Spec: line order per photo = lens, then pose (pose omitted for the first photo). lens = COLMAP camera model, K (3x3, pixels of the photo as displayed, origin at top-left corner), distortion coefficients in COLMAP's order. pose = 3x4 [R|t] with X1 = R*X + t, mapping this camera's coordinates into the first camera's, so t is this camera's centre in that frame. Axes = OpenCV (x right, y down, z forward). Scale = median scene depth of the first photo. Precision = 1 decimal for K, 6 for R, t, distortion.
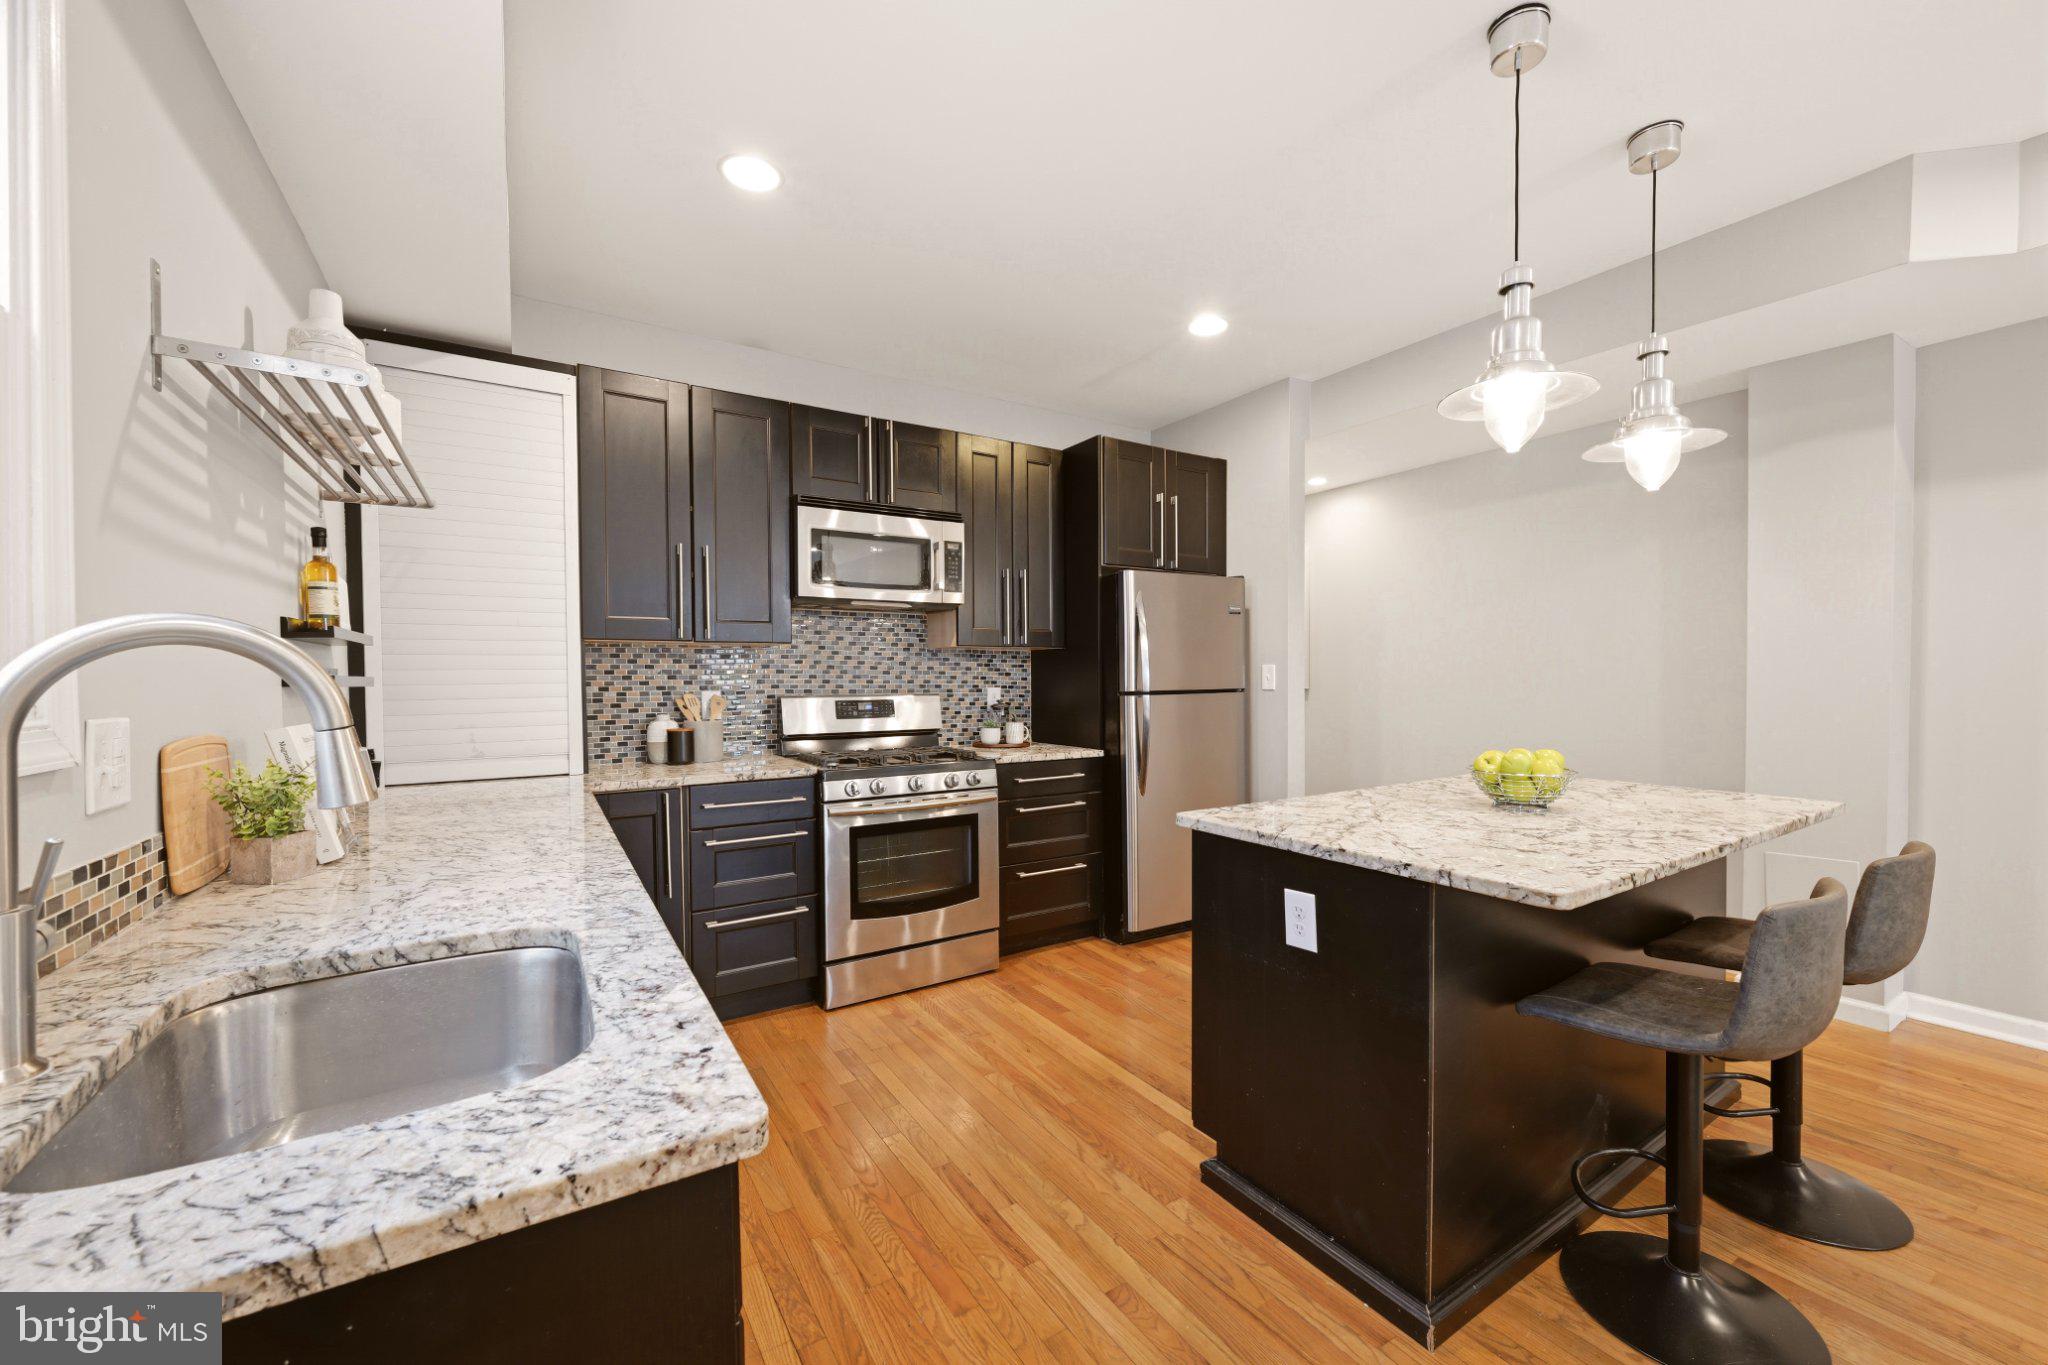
lens RADIAL K [[799.4, 0, 1029.2], [0, 799.4, 689.9], [0, 0, 1]] dist [-0.001059, 0.000427]
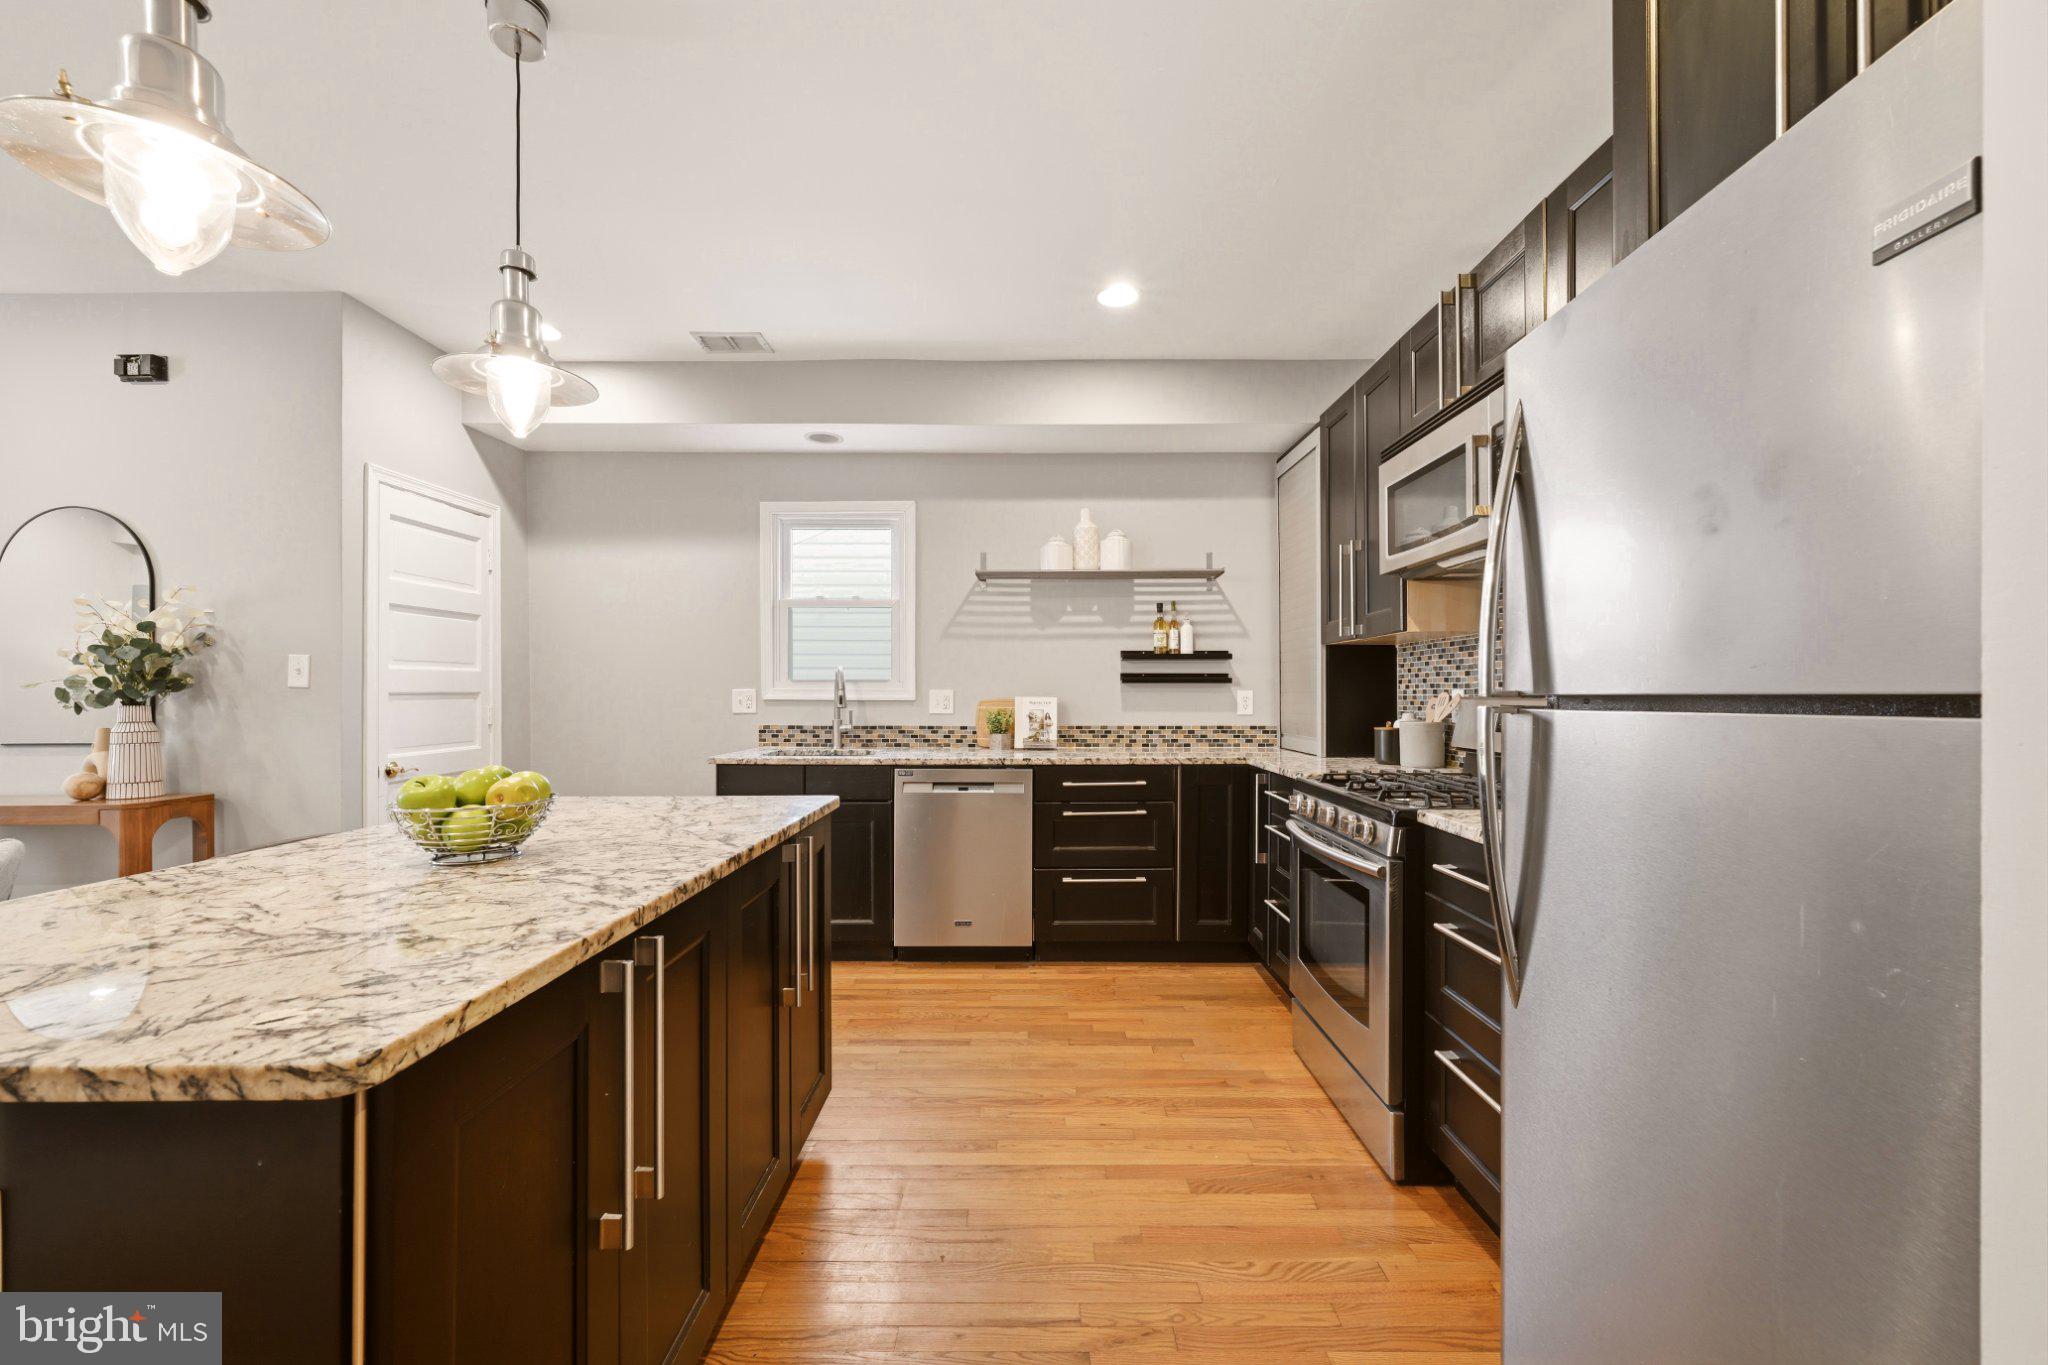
lens RADIAL K [[799.4, 0, 1029.2], [0, 799.4, 689.9], [0, 0, 1]] dist [-0.001059, 0.000427]
pose [[-0.542501, 0.003095, -0.840049, 0.594380], [-0.009970, 0.999899, 0.010123, -0.002172], [0.839996, 0.013867, -0.542415, 1.119399]]
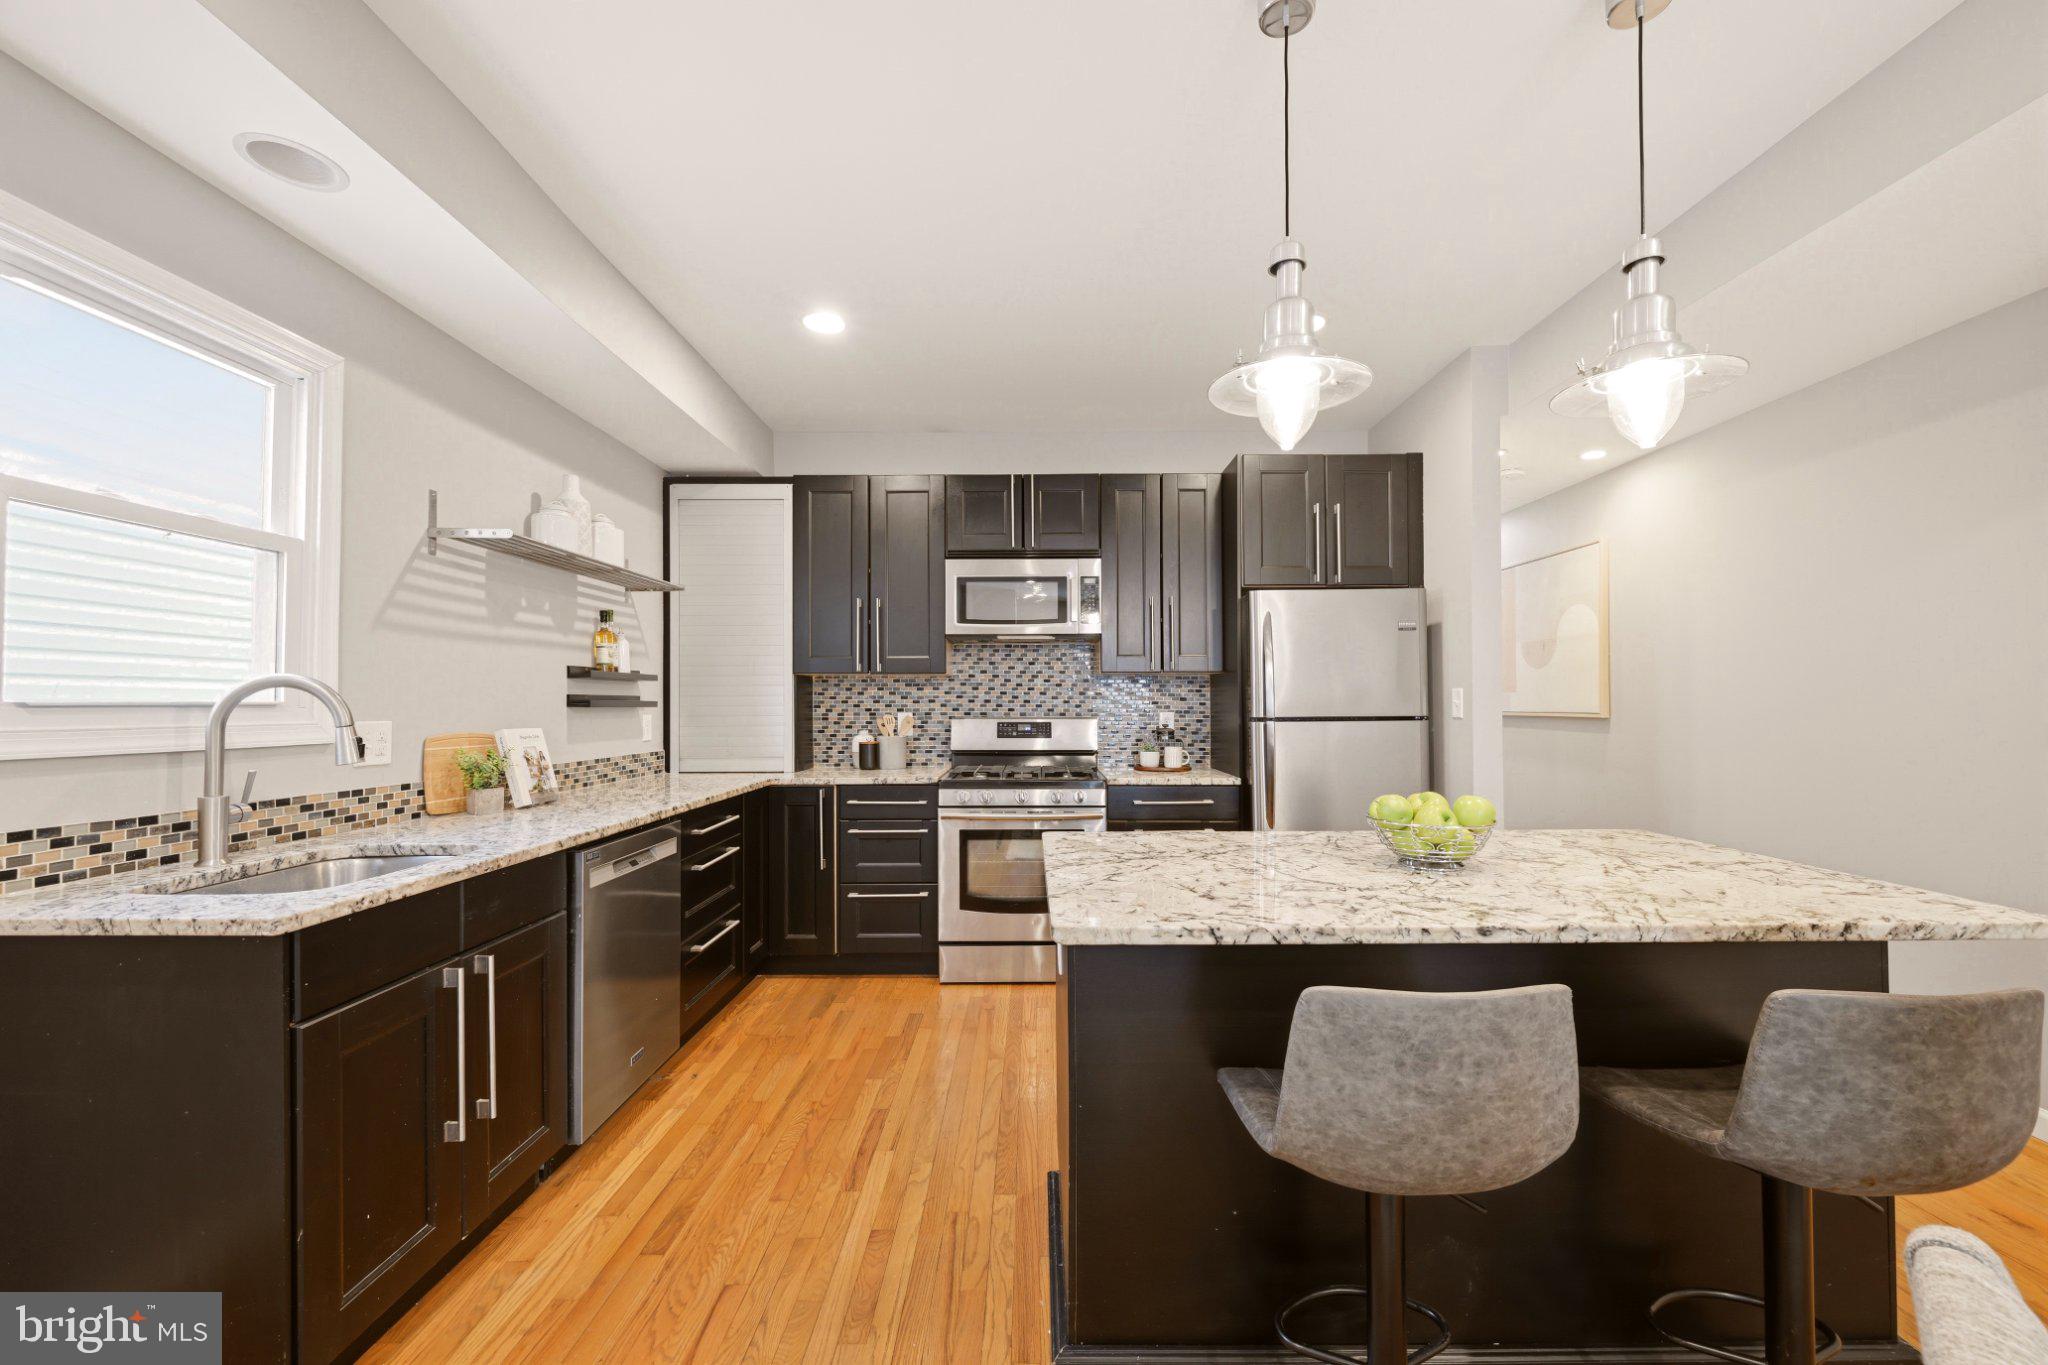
lens RADIAL K [[799.4, 0, 1029.2], [0, 799.4, 689.9], [0, 0, 1]] dist [-0.001059, 0.000427]
pose [[0.840402, -0.005552, -0.541936, 0.458932], [-0.010711, 0.999582, -0.026850, -0.002736], [0.541858, 0.028370, 0.839991, 0.059836]]
